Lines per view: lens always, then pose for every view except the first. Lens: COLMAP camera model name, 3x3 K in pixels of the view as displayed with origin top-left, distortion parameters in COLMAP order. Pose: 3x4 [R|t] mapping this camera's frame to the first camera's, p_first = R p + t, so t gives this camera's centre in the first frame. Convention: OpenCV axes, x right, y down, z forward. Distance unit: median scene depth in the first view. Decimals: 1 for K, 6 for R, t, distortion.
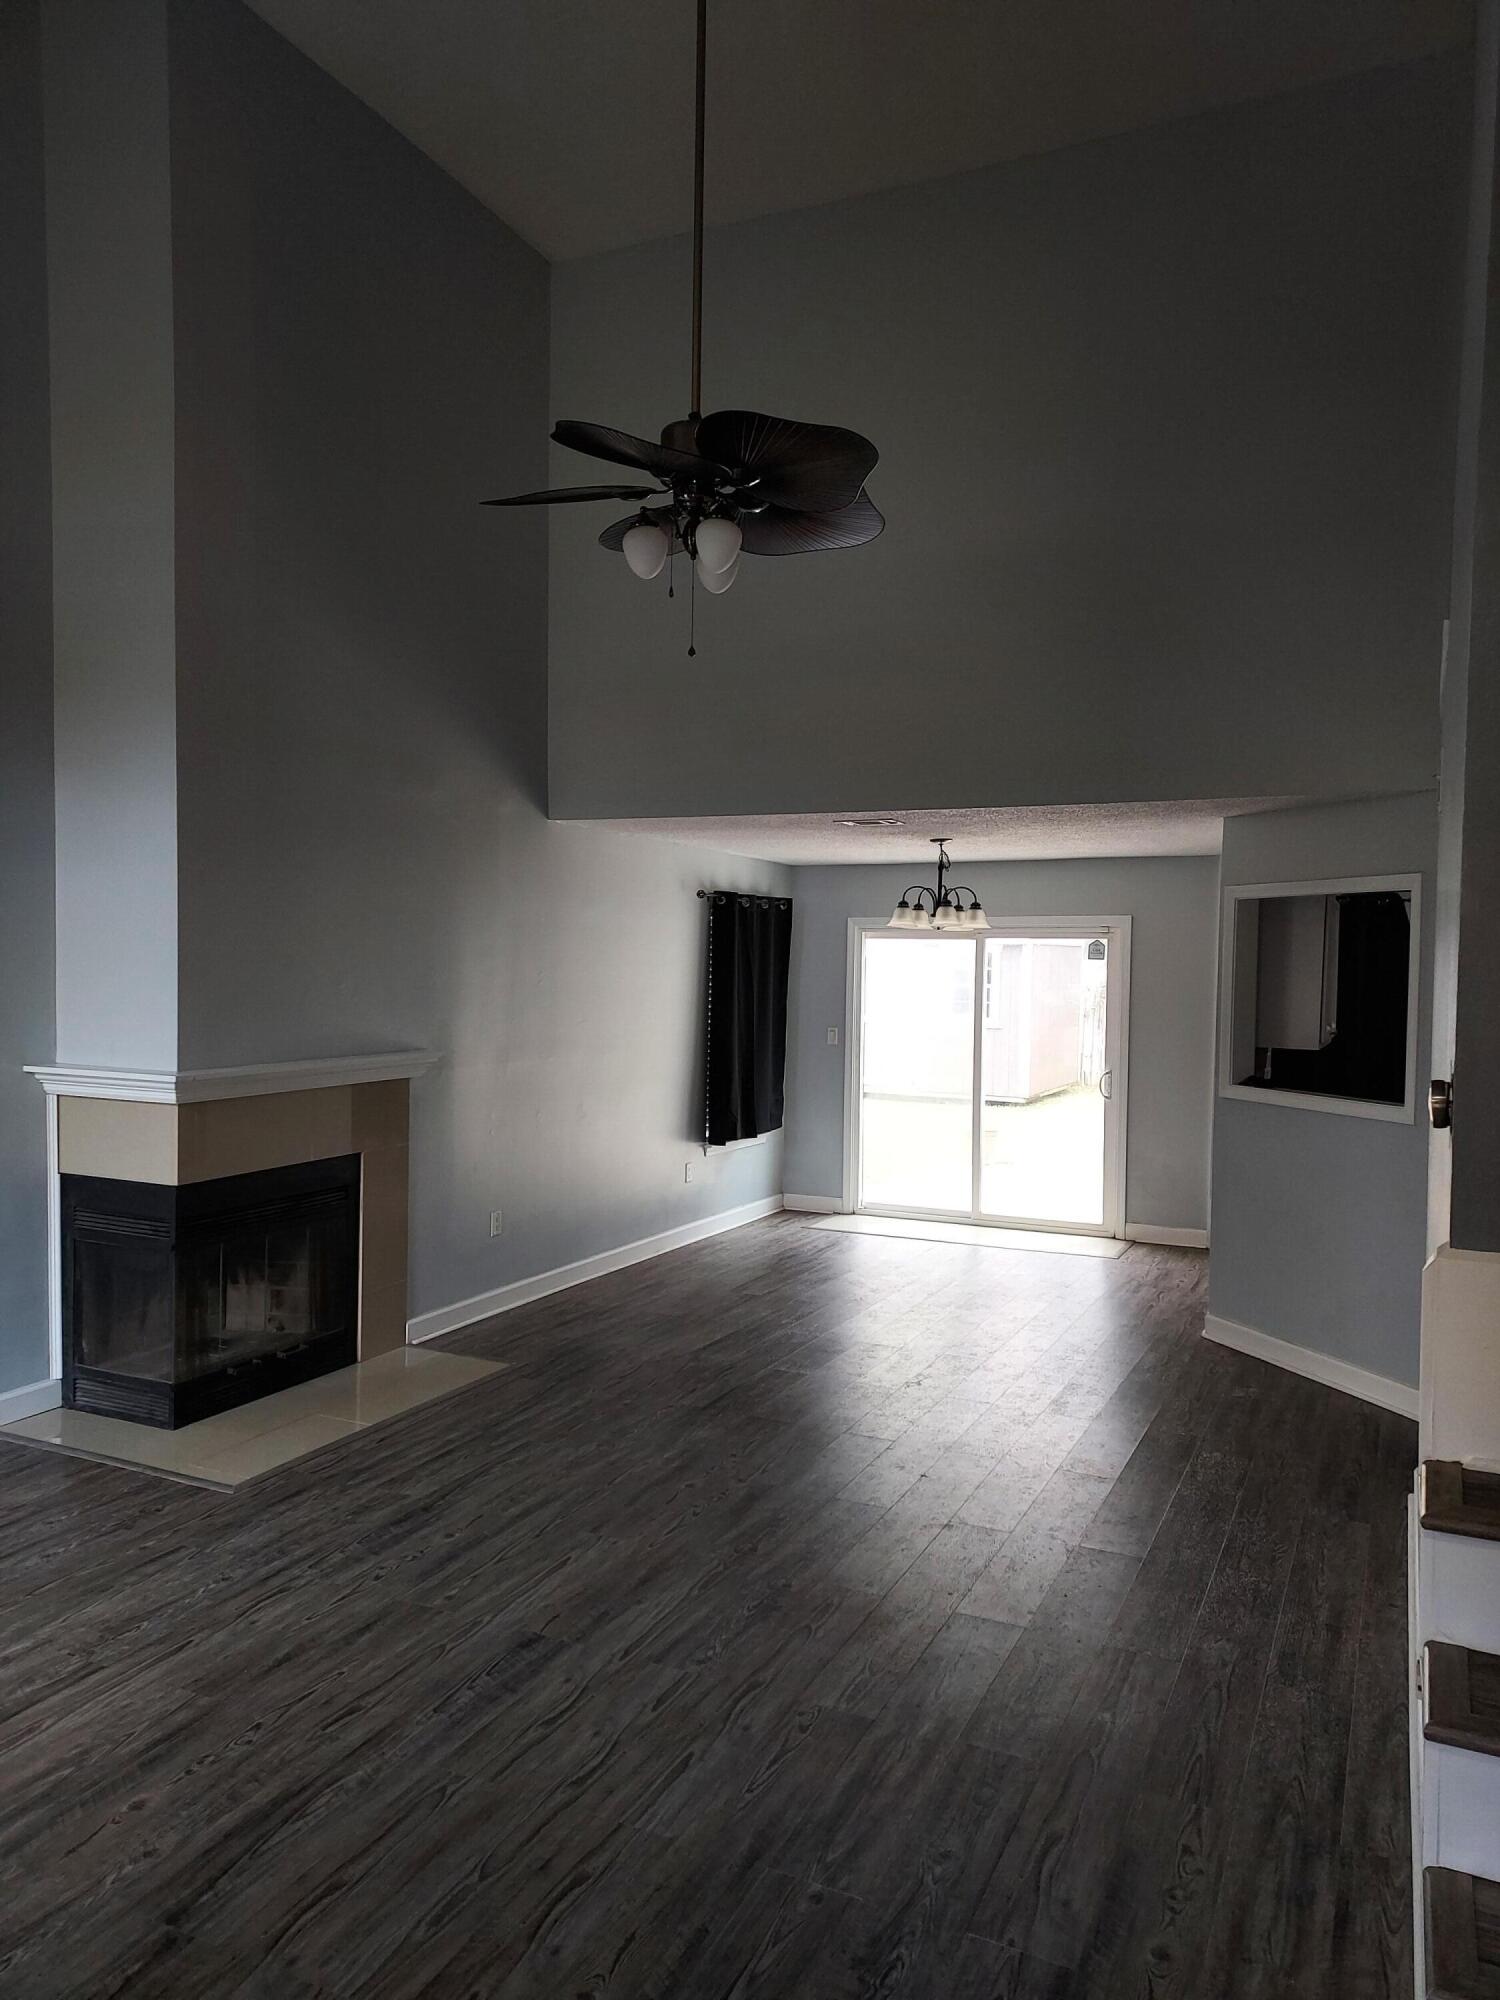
lens RADIAL K [[1420.3, 0, 748.2], [0, 1420.3, 1002.2], [0, 0, 1]] dist [0.036576, -0.022628]
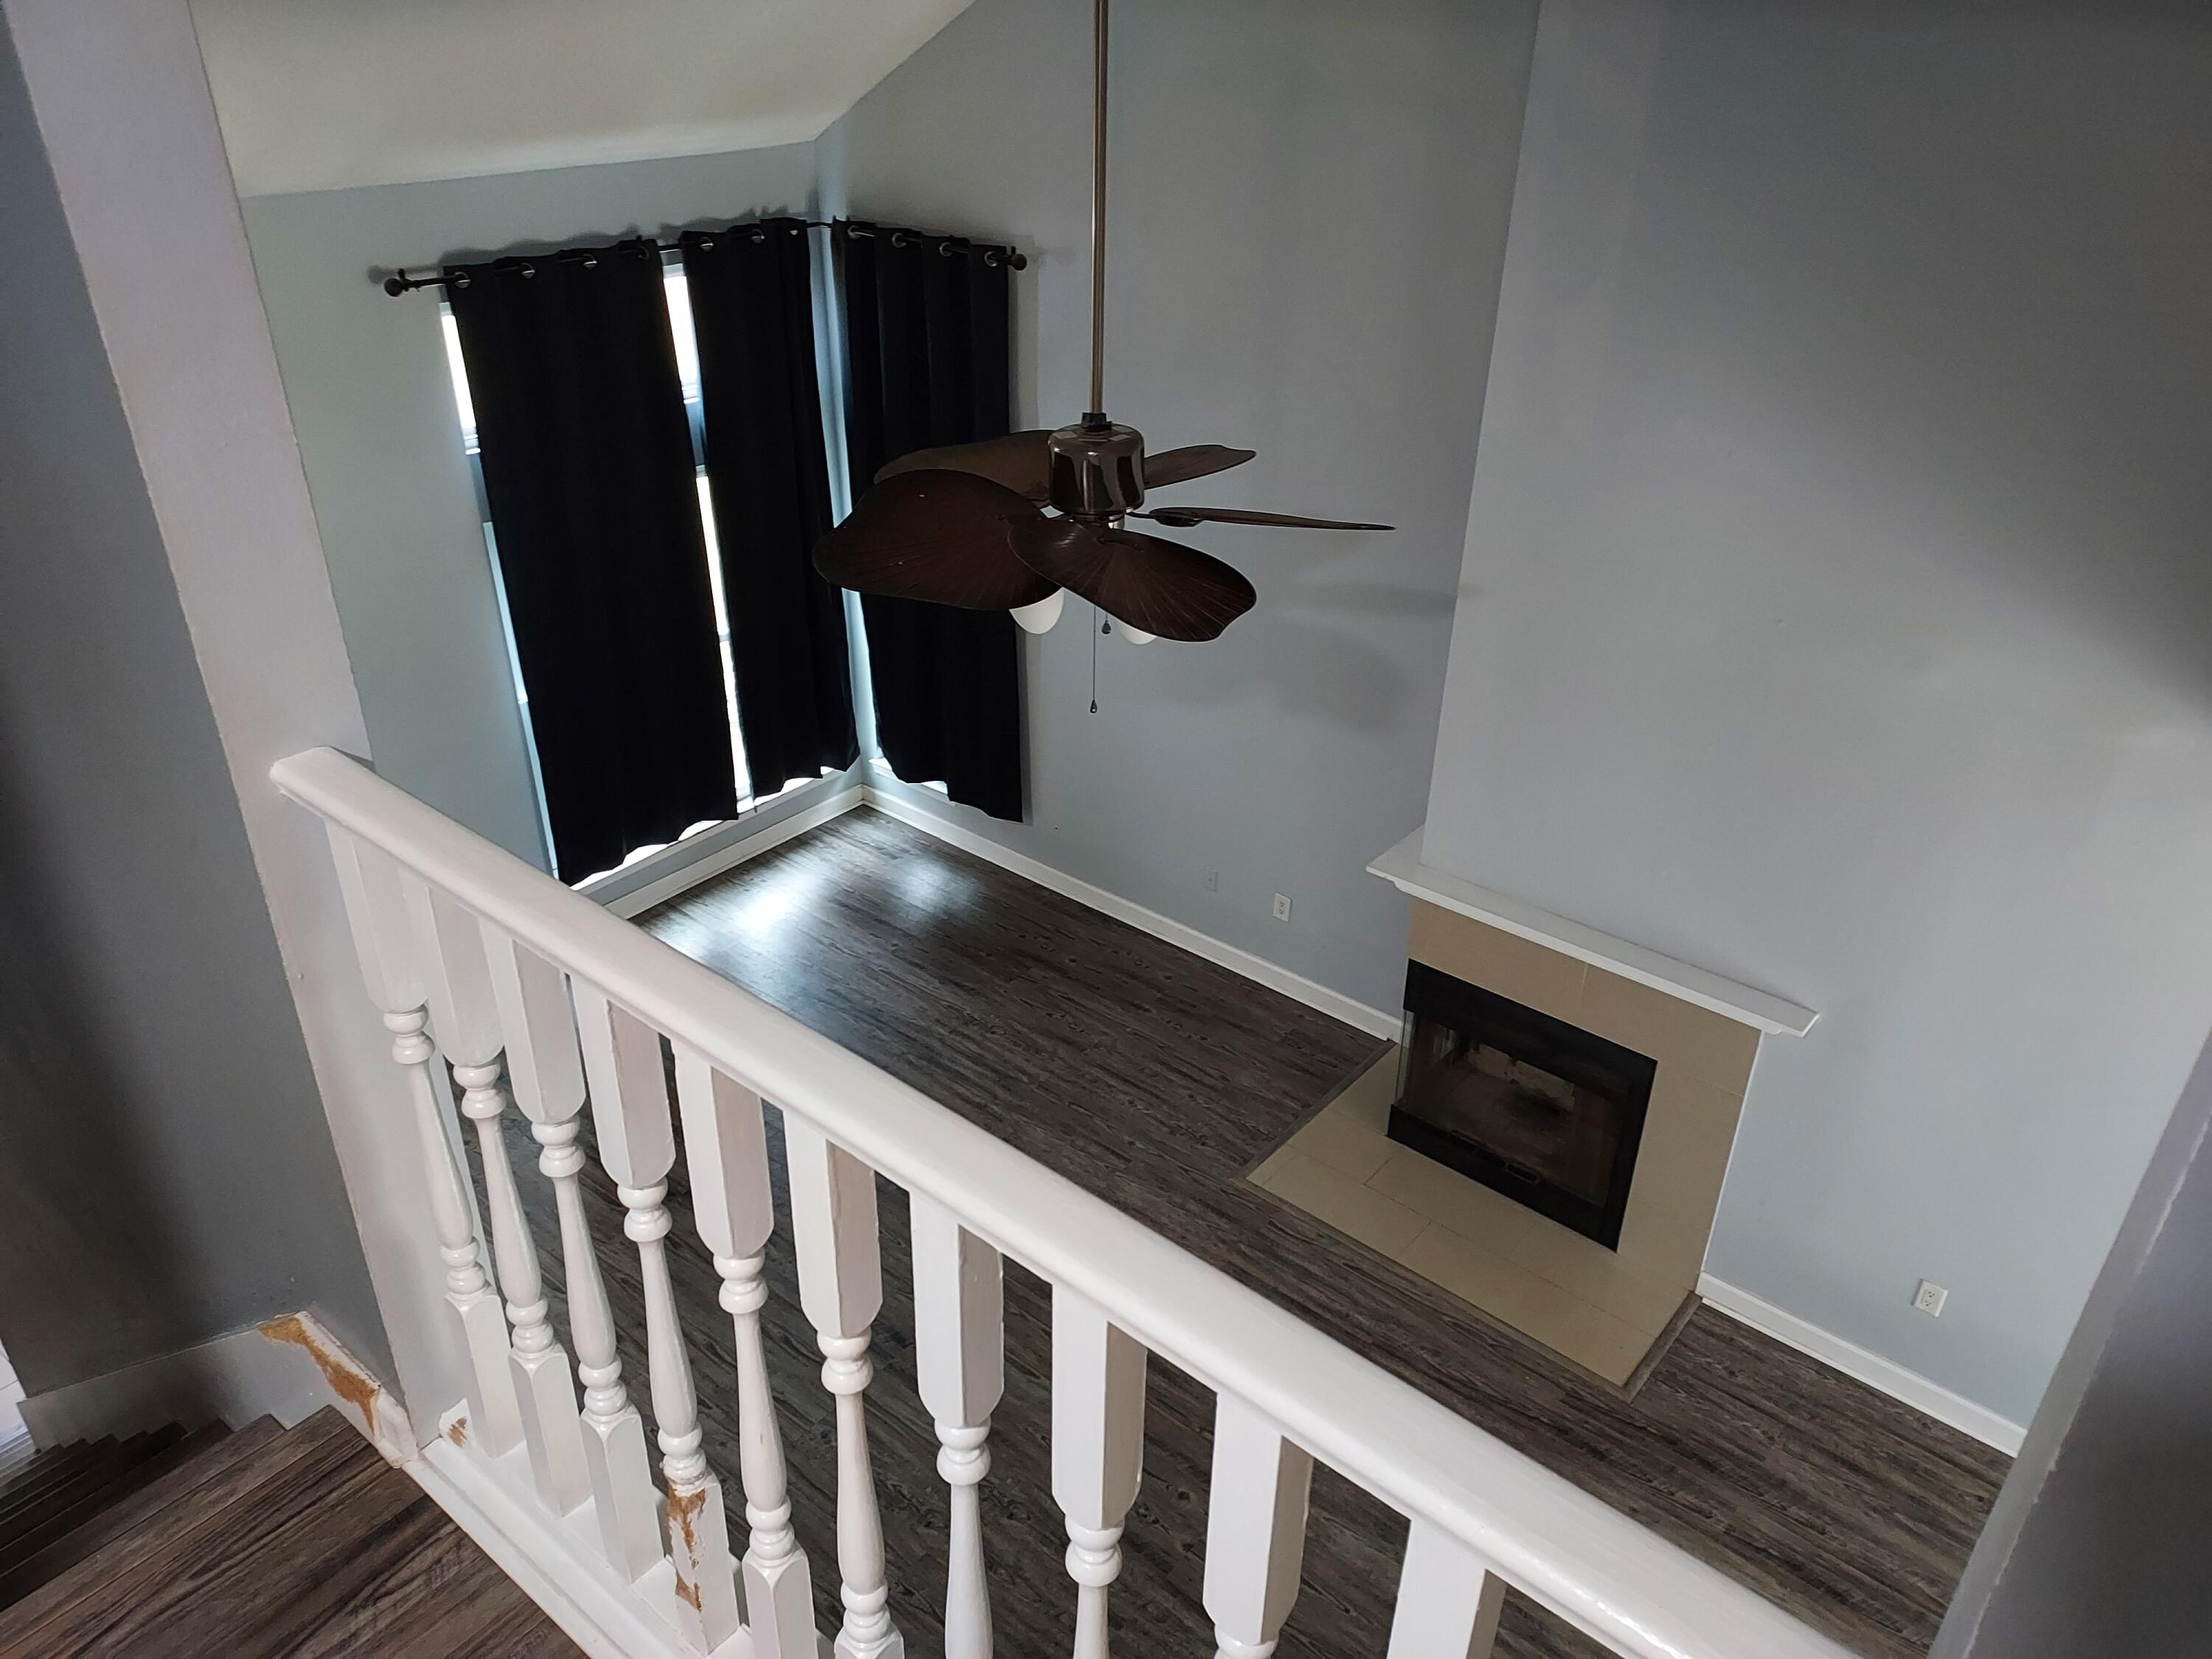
lens RADIAL K [[1570.9, 0, 1103.7], [0, 1570.9, 830.0], [0, 0, 1]] dist [0.036576, -0.022628]
pose [[-0.251718, 0.457196, -0.853000, 0.671554], [-0.048691, 0.874281, 0.482971, -0.557761], [0.966575, 0.163106, -0.197811, 1.078058]]
